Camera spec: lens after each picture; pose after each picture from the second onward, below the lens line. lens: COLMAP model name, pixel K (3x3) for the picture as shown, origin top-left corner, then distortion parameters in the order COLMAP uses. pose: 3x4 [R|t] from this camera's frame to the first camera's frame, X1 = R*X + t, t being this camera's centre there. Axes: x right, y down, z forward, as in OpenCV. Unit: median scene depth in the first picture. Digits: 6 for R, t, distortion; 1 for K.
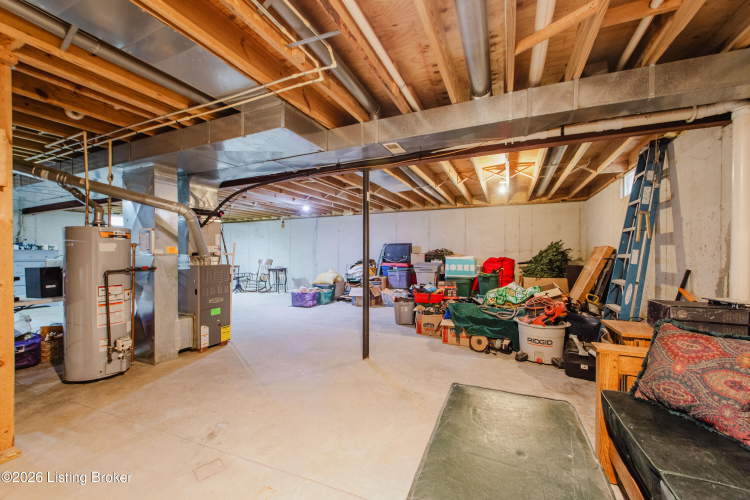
lens RADIAL K [[305.5, 0, 373.0], [0, 305.5, 253.4], [0, 0, 1]] dist [-0.003911, 0.000337]
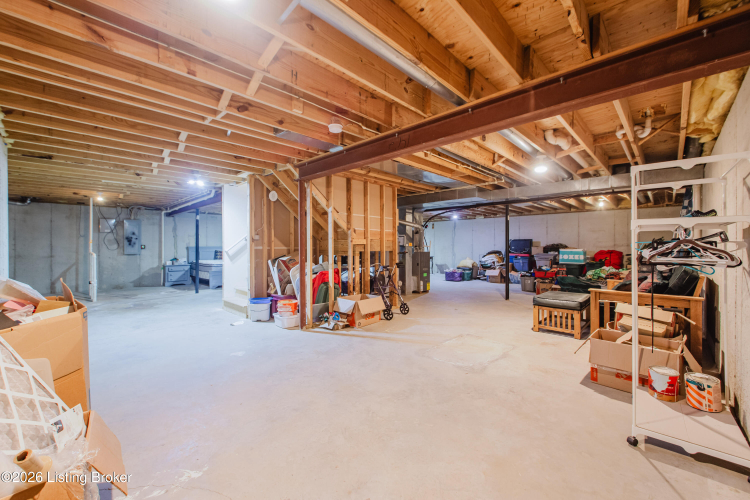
lens RADIAL K [[305.5, 0, 374.6], [0, 305.5, 247.2], [0, 0, 1]] dist [-0.003911, 0.000337]
pose [[0.941659, 0.005724, -0.336521, -0.086414], [-0.005159, 0.999983, 0.002575, 0.002598], [0.336530, -0.000689, 0.941672, -0.575944]]
